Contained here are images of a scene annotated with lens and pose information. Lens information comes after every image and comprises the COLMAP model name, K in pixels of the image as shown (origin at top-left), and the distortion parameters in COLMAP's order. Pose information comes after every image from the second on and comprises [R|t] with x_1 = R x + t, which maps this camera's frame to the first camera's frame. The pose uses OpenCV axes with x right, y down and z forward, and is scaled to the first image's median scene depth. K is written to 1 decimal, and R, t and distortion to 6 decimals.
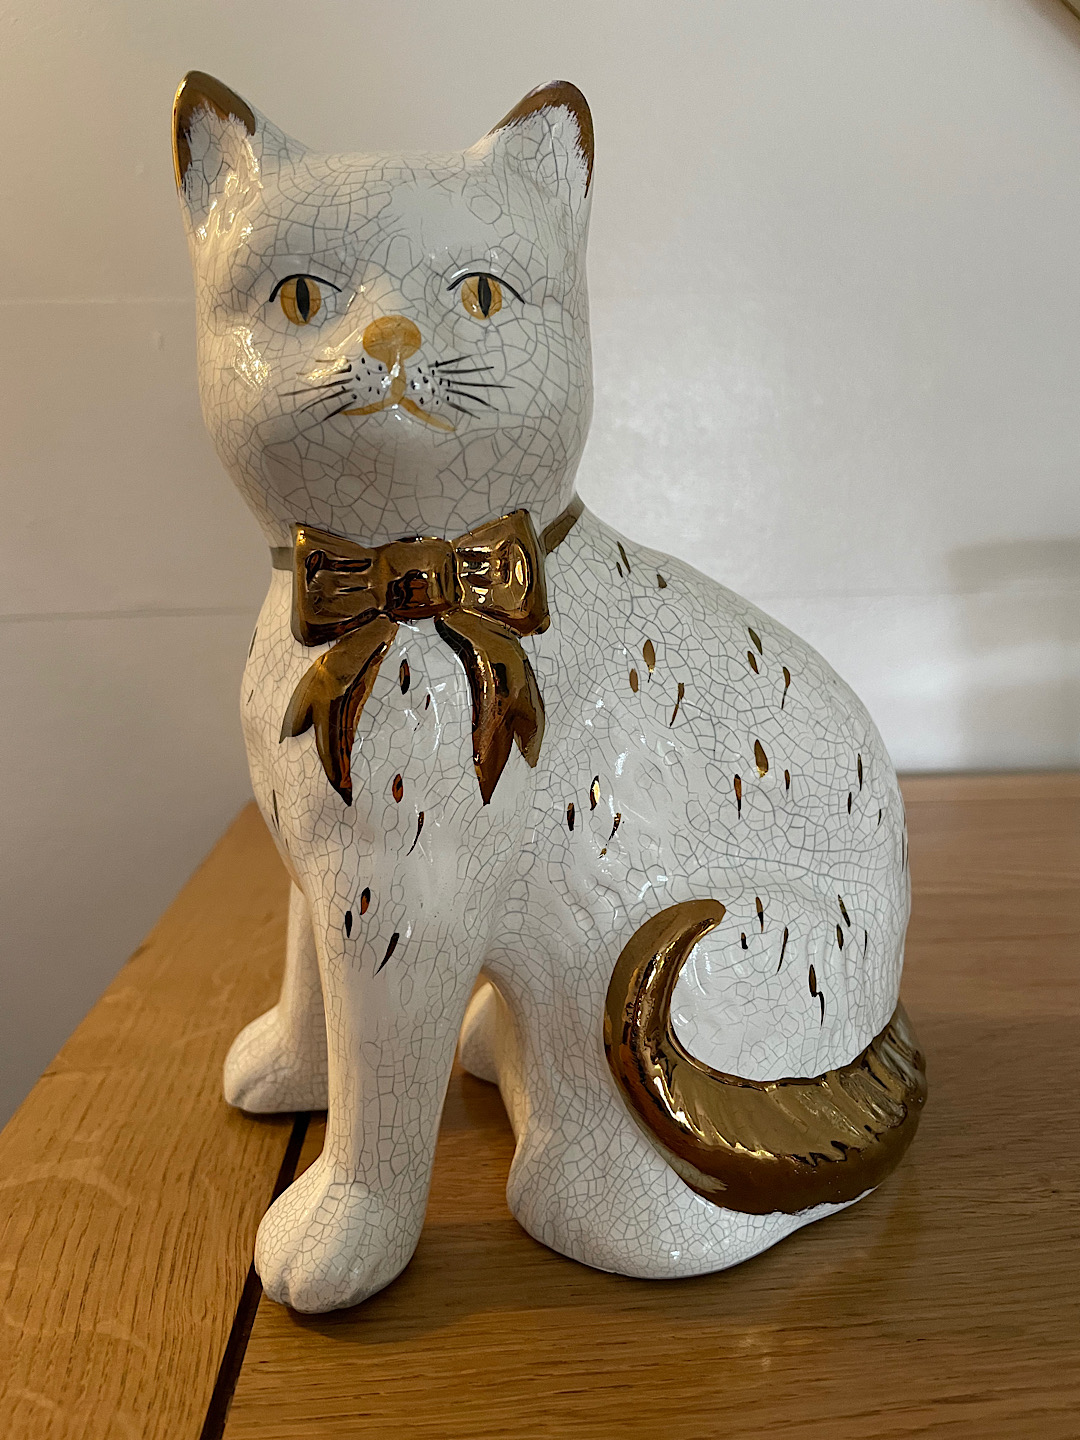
lens RADIAL K [[1192.1, 0, 537.3], [0, 1192.1, 683.9], [0, 0, 1]] dist [0.073794, -0.138821]
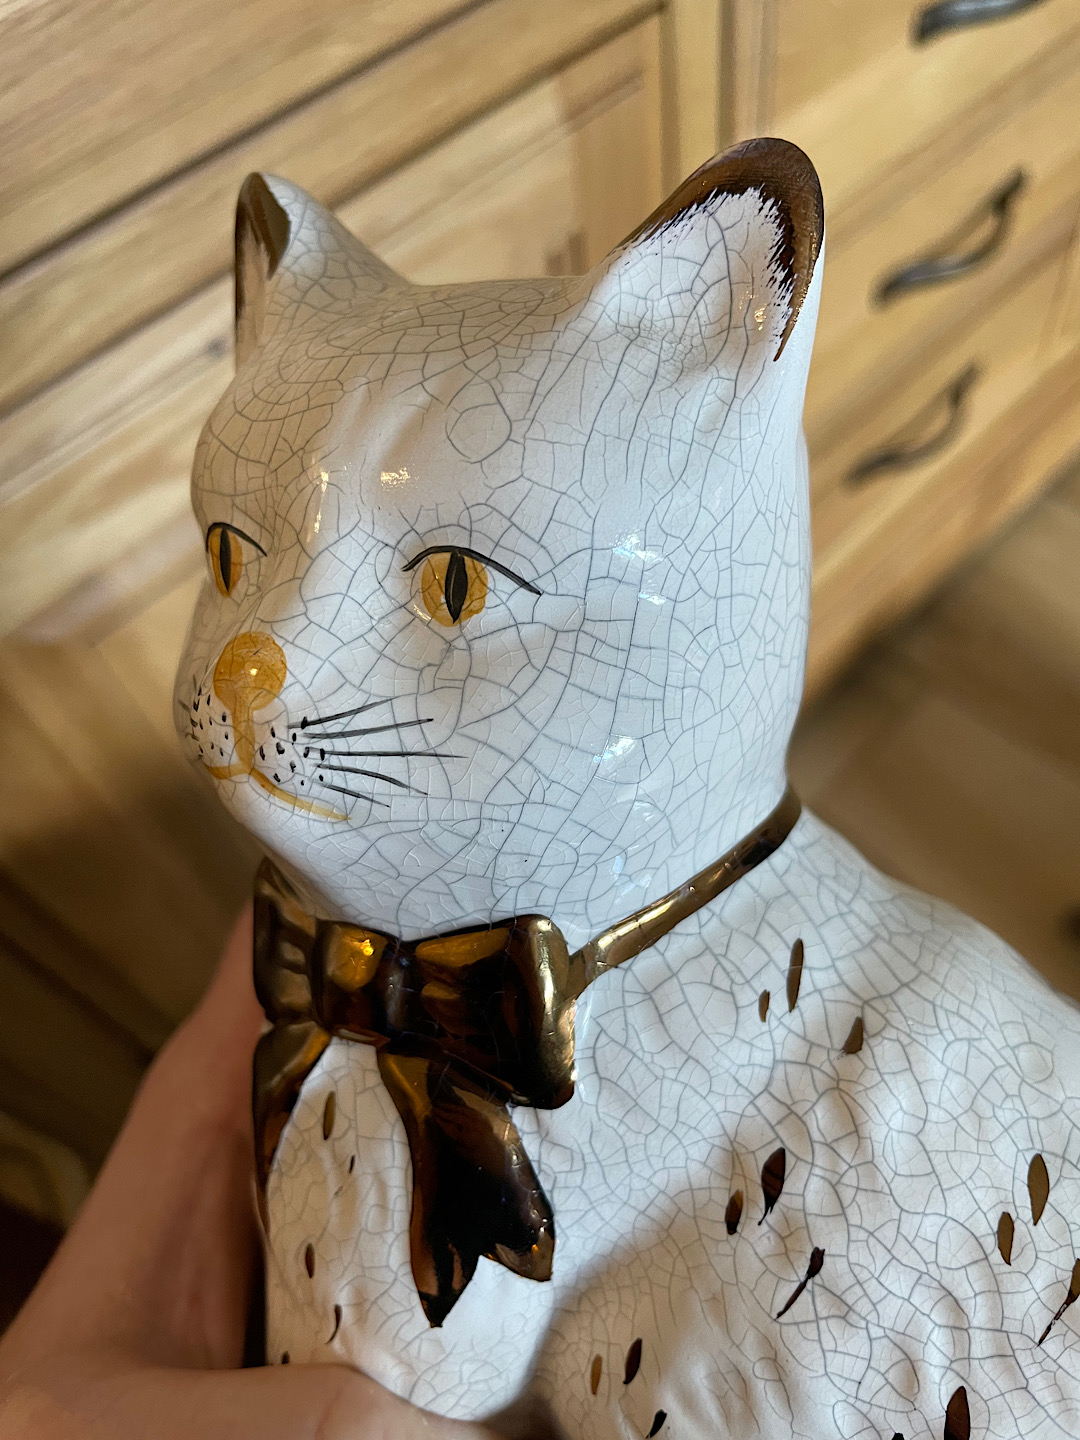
lens RADIAL K [[1192.1, 0, 537.3], [0, 1192.1, 683.9], [0, 0, 1]] dist [0.073794, -0.138821]
pose [[0.790448, 0.202163, -0.578205, 0.328165], [-0.134826, 0.978237, 0.157714, -0.373711], [0.597506, -0.046708, 0.800503, 0.562432]]
